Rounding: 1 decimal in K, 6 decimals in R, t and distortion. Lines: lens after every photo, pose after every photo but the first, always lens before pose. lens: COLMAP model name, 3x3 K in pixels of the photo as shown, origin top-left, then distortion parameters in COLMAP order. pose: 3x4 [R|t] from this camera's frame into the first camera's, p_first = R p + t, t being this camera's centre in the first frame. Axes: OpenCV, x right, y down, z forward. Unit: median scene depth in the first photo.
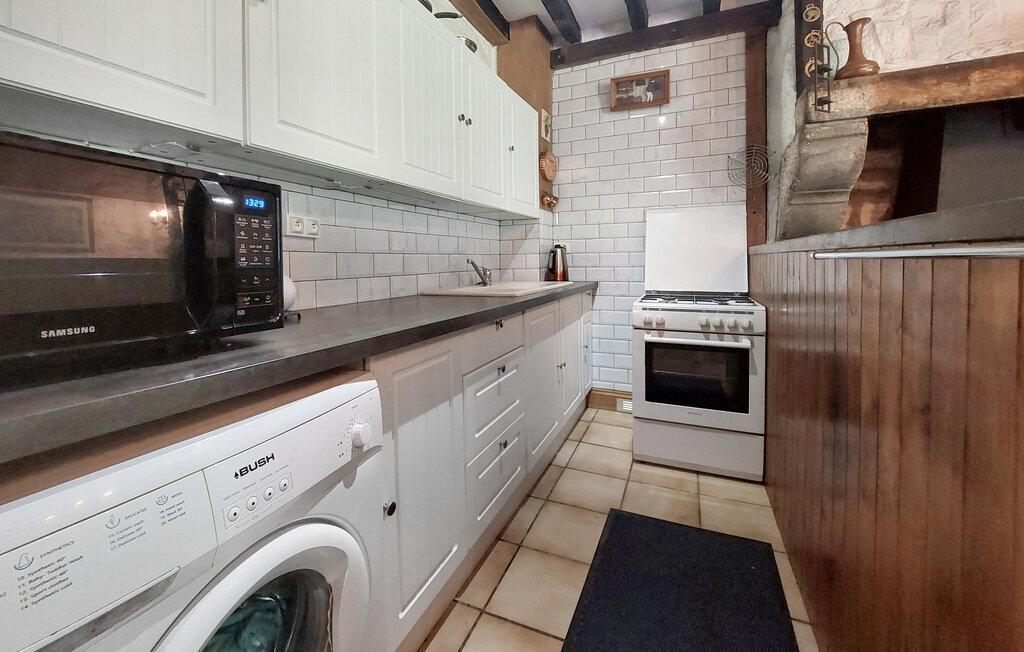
lens RADIAL K [[401.5, 0, 510.4], [0, 401.5, 273.2], [0, 0, 1]] dist [-0.026528, -0.000156]
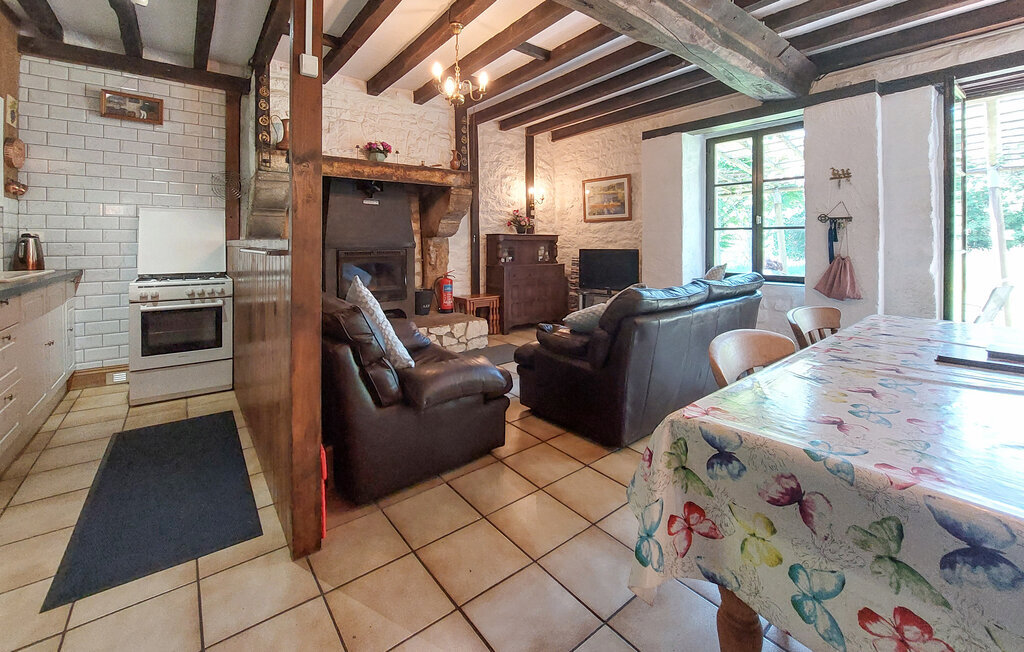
lens RADIAL K [[418.7, 0, 492.5], [0, 418.7, 243.6], [0, 0, 1]] dist [-0.000577, 0.000157]
pose [[0.496796, 0.010636, 0.867802, -0.247759], [0.019511, 0.999535, -0.023420, -0.000272], [-0.867648, 0.028567, 0.496358, -0.602809]]
